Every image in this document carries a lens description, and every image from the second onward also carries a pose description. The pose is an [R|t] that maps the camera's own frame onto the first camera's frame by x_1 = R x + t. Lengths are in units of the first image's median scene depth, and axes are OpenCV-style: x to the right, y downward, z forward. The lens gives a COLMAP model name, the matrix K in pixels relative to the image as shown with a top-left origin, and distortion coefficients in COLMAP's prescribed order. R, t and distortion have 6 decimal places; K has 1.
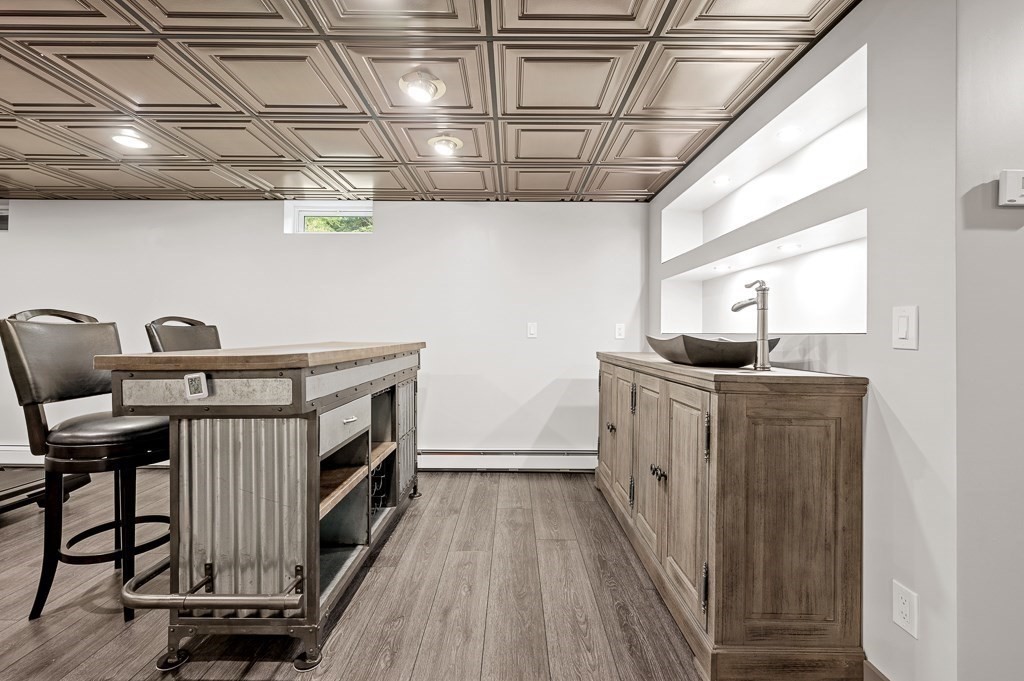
lens RADIAL K [[423.8, 0, 510.2], [0, 423.8, 335.9], [0, 0, 1]] dist [-0.001532, -0.000367]
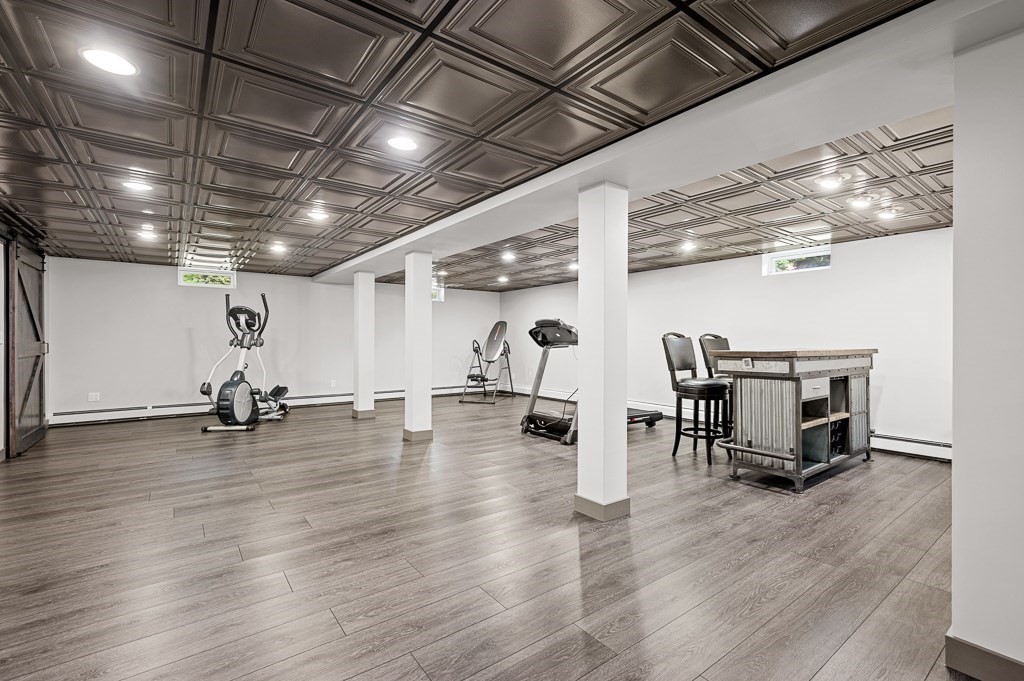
lens RADIAL K [[454.2, 0, 510.0], [0, 454.2, 337.6], [0, 0, 1]] dist [0.001693, -0.000239]
pose [[0.595703, -0.009195, -0.803152, 0.451170], [-0.004606, 0.999879, -0.014863, 0.010822], [0.803192, 0.012553, 0.595588, -1.351523]]
